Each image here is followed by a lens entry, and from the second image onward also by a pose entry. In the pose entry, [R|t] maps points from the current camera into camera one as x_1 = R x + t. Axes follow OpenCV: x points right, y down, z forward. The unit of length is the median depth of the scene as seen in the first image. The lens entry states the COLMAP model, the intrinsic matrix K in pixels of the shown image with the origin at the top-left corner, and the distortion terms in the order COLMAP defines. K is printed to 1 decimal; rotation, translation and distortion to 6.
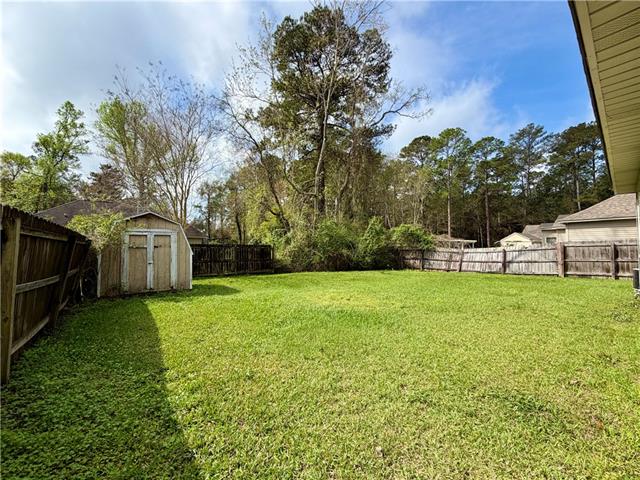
lens RADIAL K [[253.7, 0, 320.0], [0, 253.7, 240.0], [0, 0, 1]] dist [-0.000149, -0.000010]
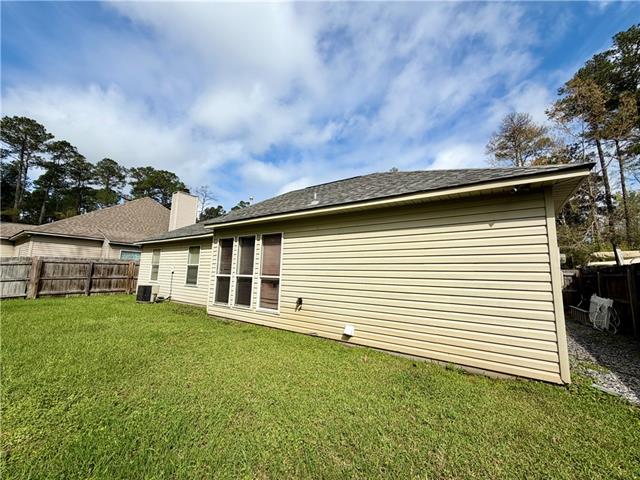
lens RADIAL K [[253.7, 0, 320.0], [0, 253.7, 240.0], [0, 0, 1]] dist [-0.000149, -0.000010]
pose [[-0.273843, 0.118874, 0.954400, -0.126060], [-0.067666, 0.987492, -0.142411, 0.010878], [-0.959391, -0.103579, -0.262374, 0.346544]]
